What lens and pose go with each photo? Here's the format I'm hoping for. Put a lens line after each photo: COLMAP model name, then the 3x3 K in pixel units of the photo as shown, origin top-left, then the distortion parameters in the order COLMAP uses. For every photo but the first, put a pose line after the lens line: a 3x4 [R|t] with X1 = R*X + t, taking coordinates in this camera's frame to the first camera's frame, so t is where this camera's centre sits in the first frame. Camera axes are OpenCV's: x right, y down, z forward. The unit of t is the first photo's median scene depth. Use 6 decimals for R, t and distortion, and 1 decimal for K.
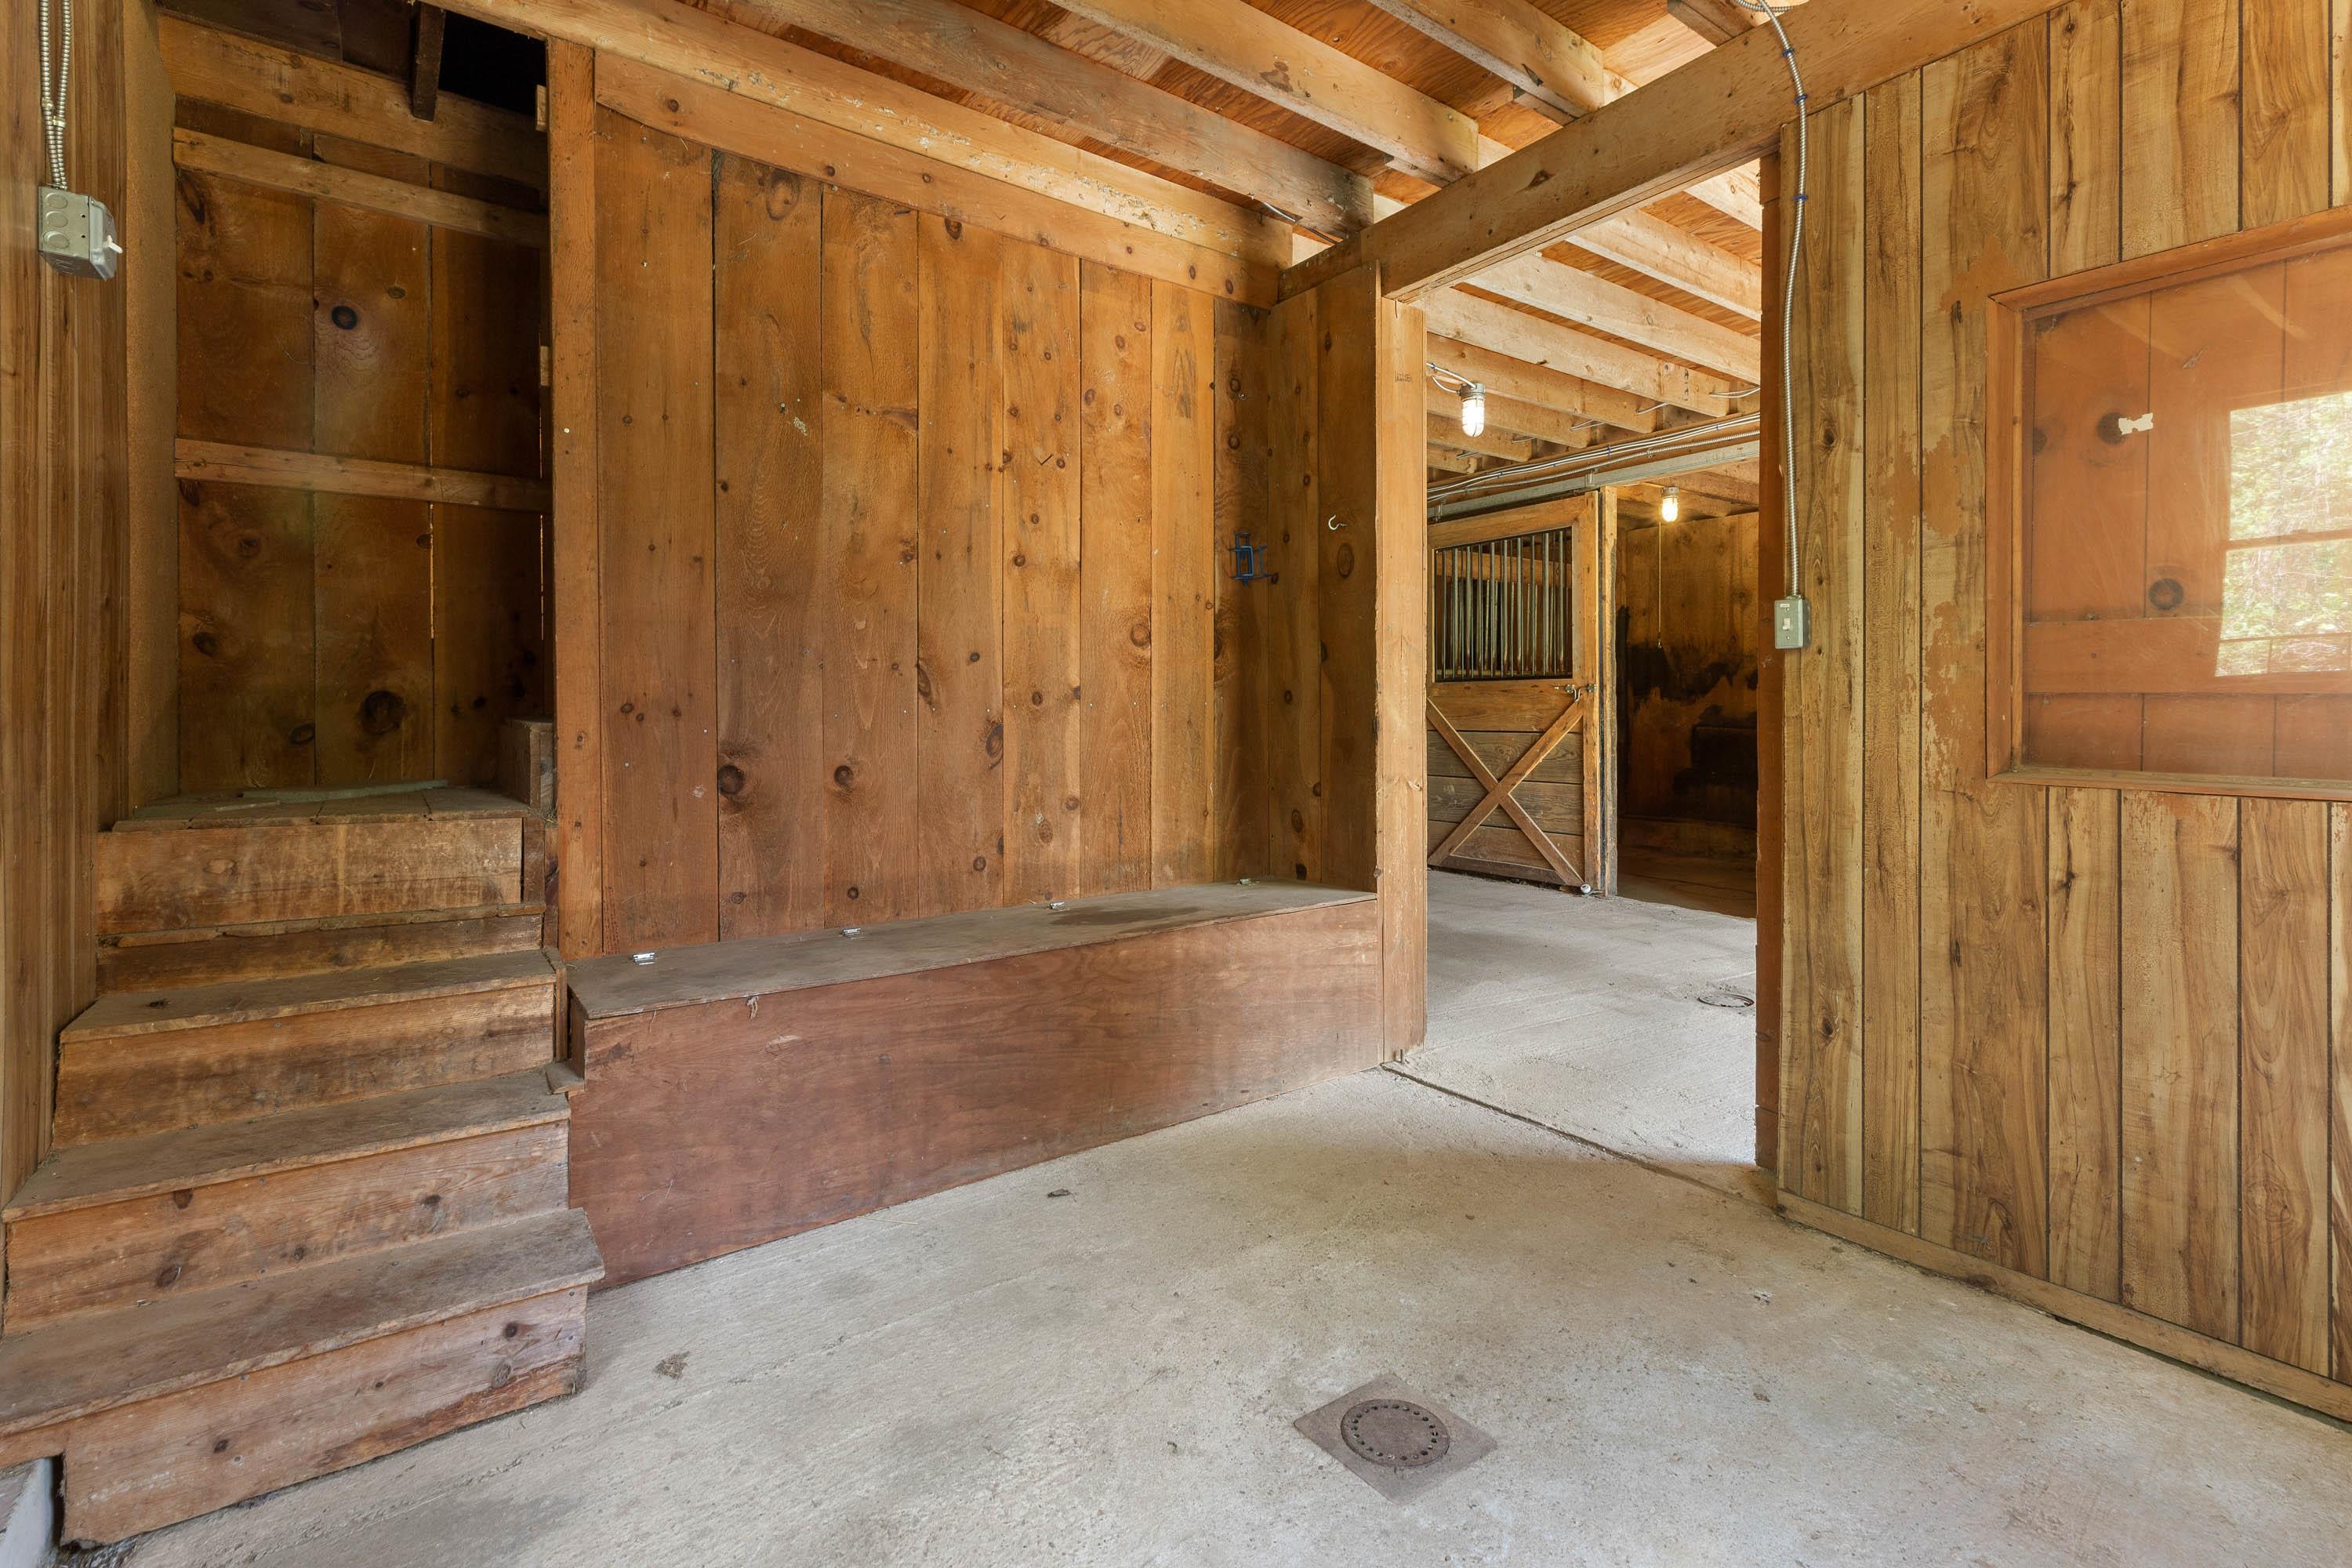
lens RADIAL K [[1040.1, 0, 1196.8], [0, 1040.1, 714.3], [0, 0, 1]] dist [0.003798, 0.000444]
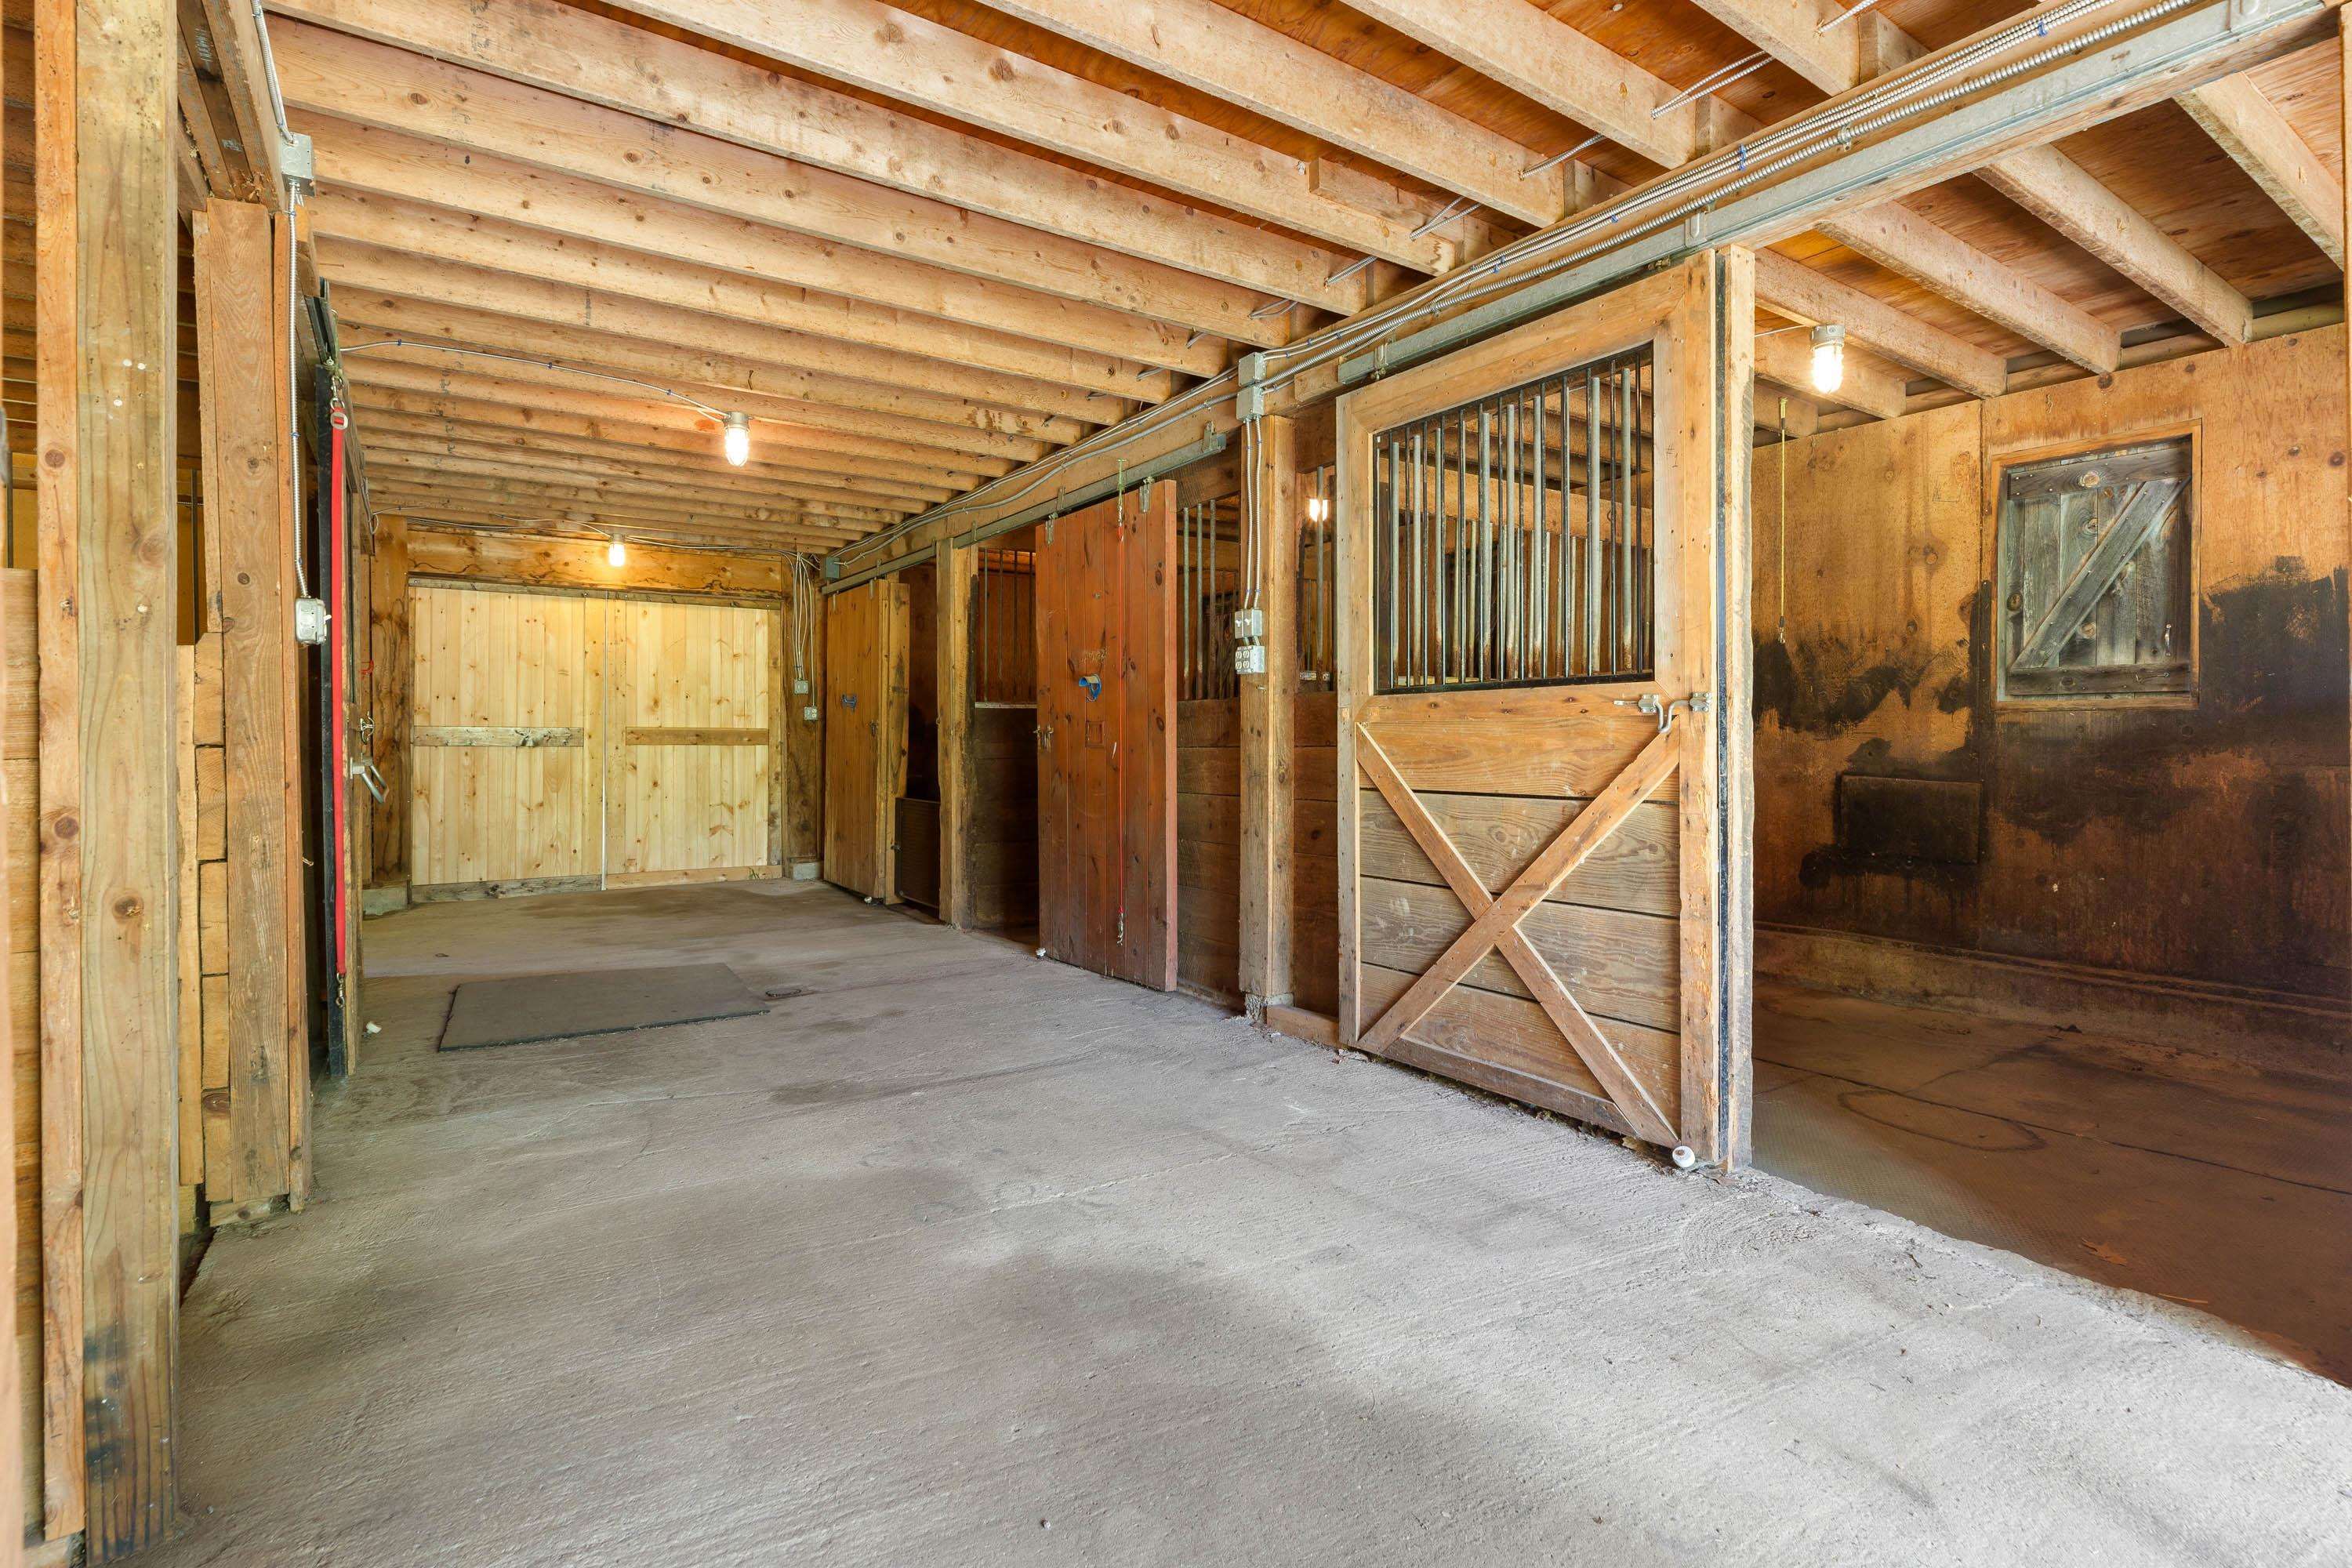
lens RADIAL K [[1120.5, 0, 1190.4], [0, 1120.5, 747.0], [0, 0, 1]] dist [-0.008630, 0.000981]
pose [[0.999888, 0.001702, -0.014874, 0.165243], [-0.001675, 0.999997, 0.001850, -0.006693], [0.014877, -0.001825, 0.999888, 0.505386]]
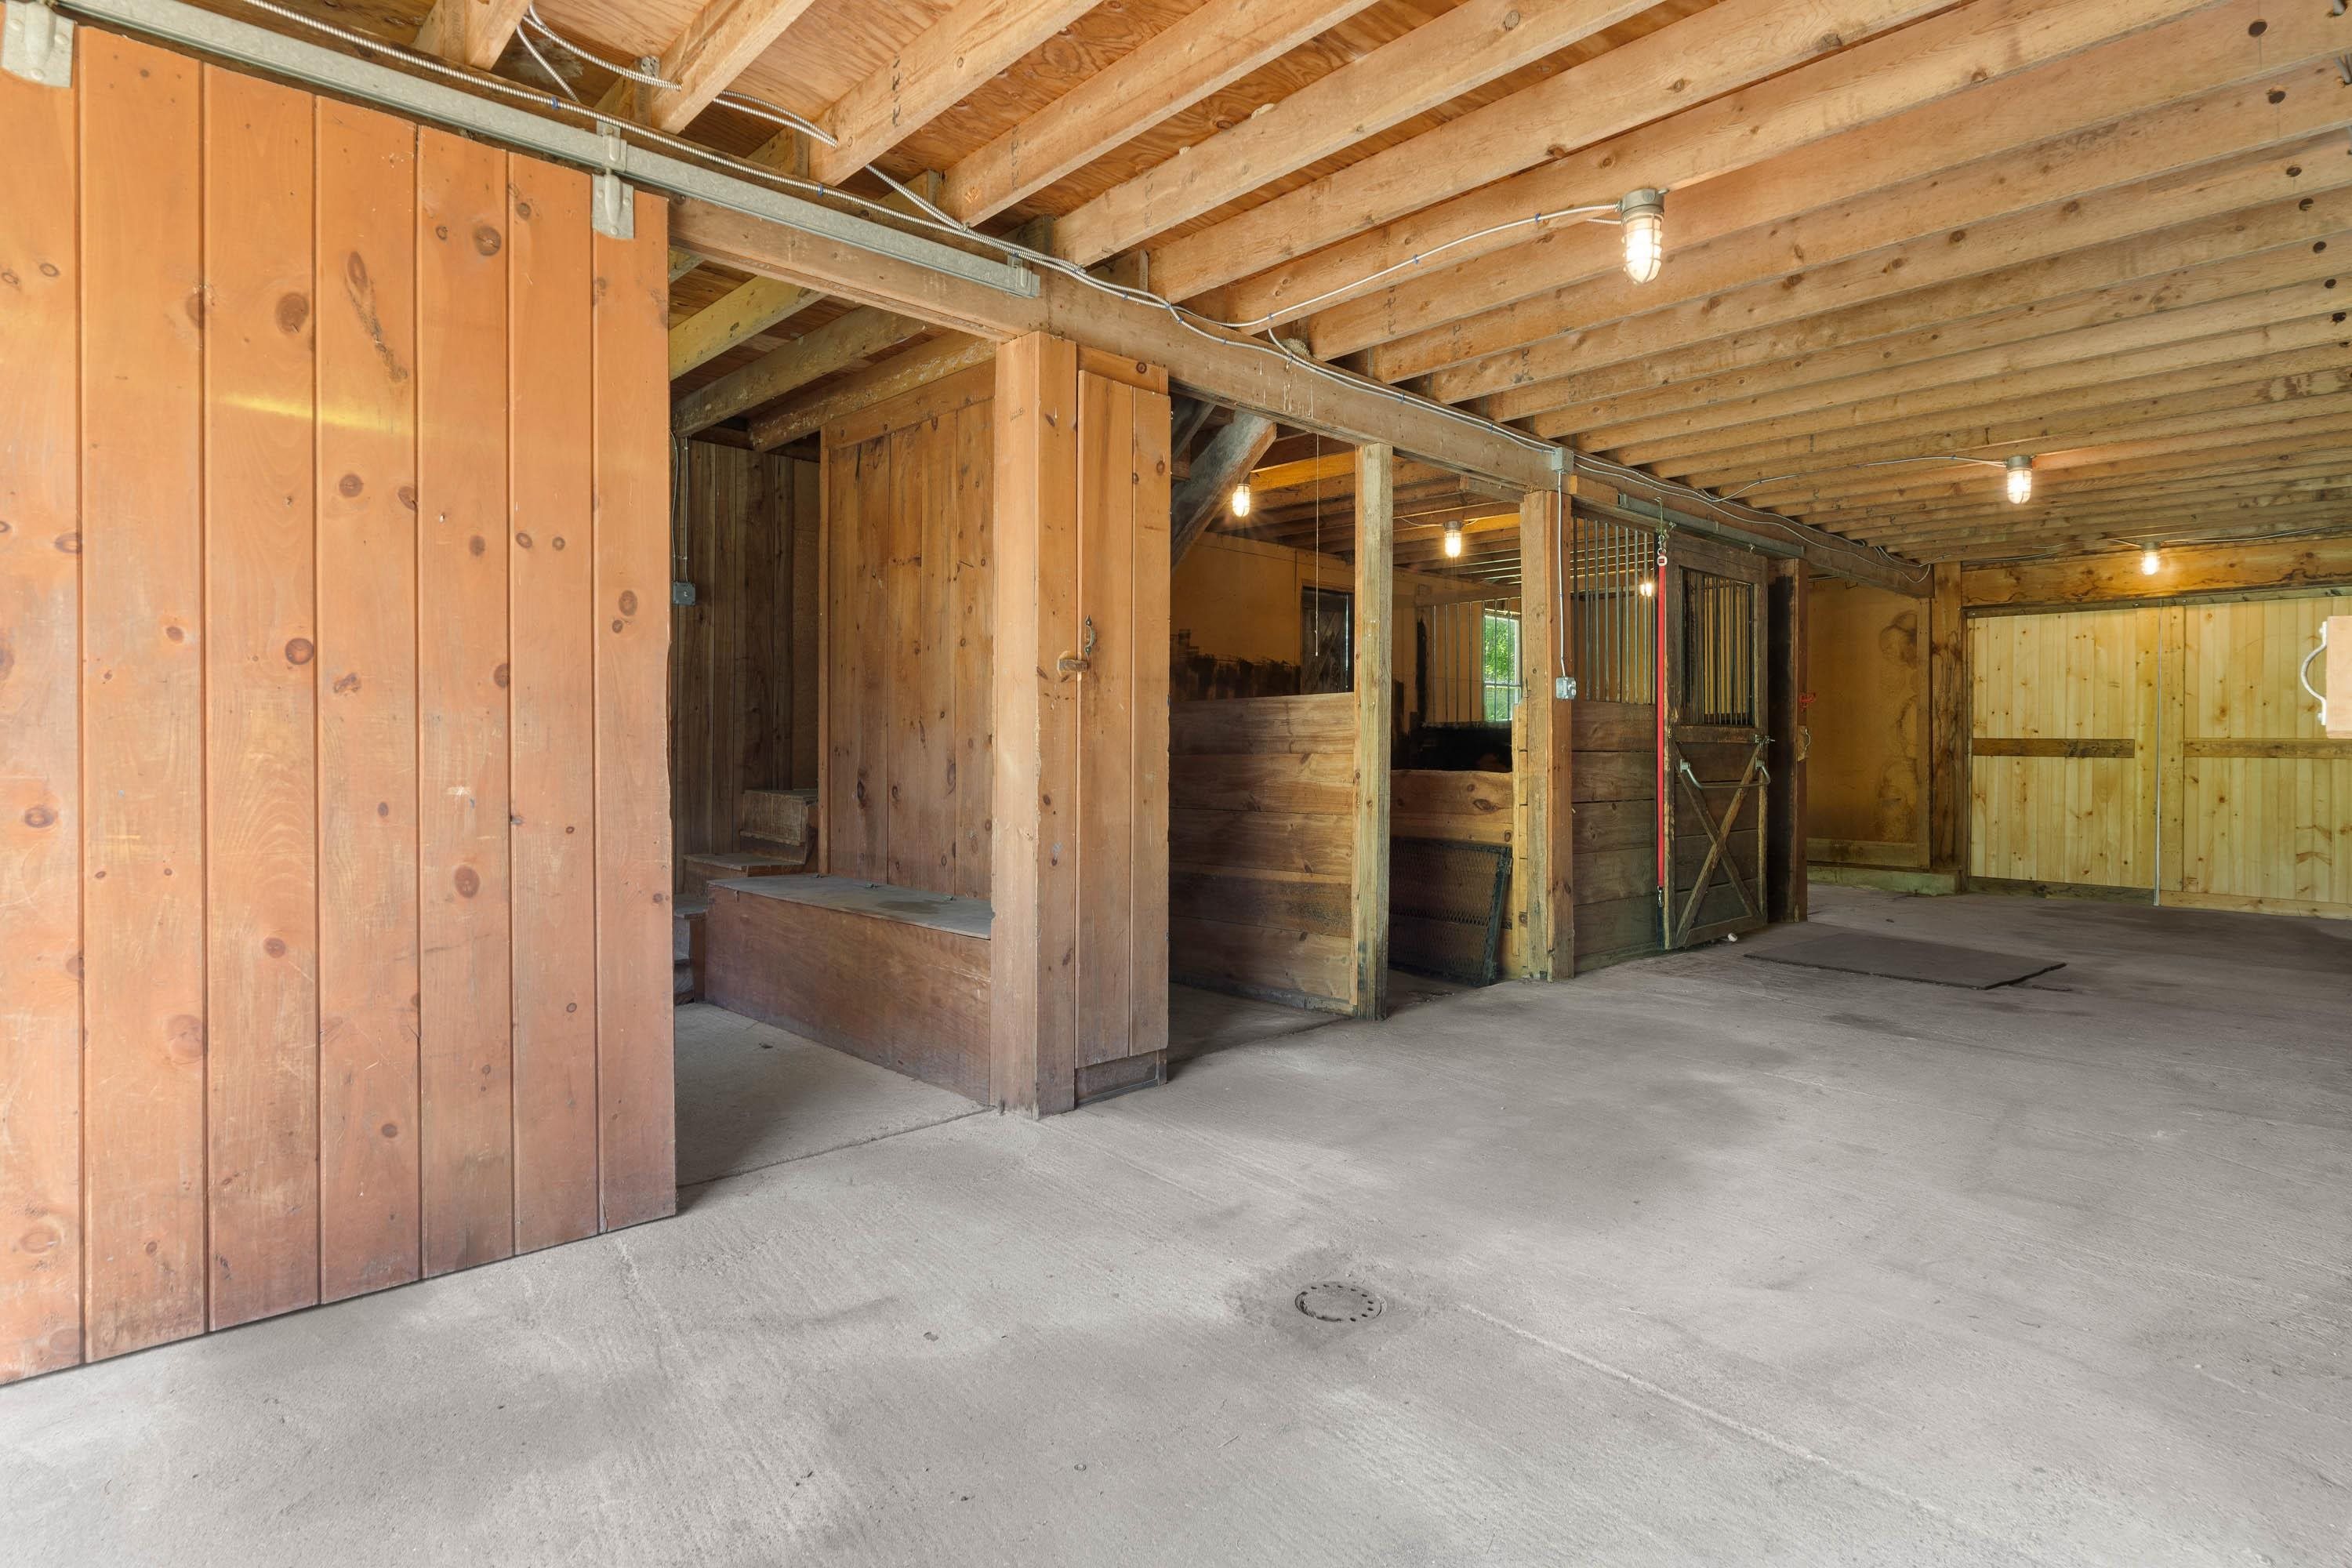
lens RADIAL K [[1218.8, 0, 1204.3], [0, 1218.8, 747.0], [0, 0, 1]] dist [-0.004789, 0.000087]
pose [[0.148914, 0.002385, -0.988847, 0.701102], [-0.009445, 0.999955, 0.000989, -0.007559], [0.988805, 0.009192, 0.148930, 0.520175]]
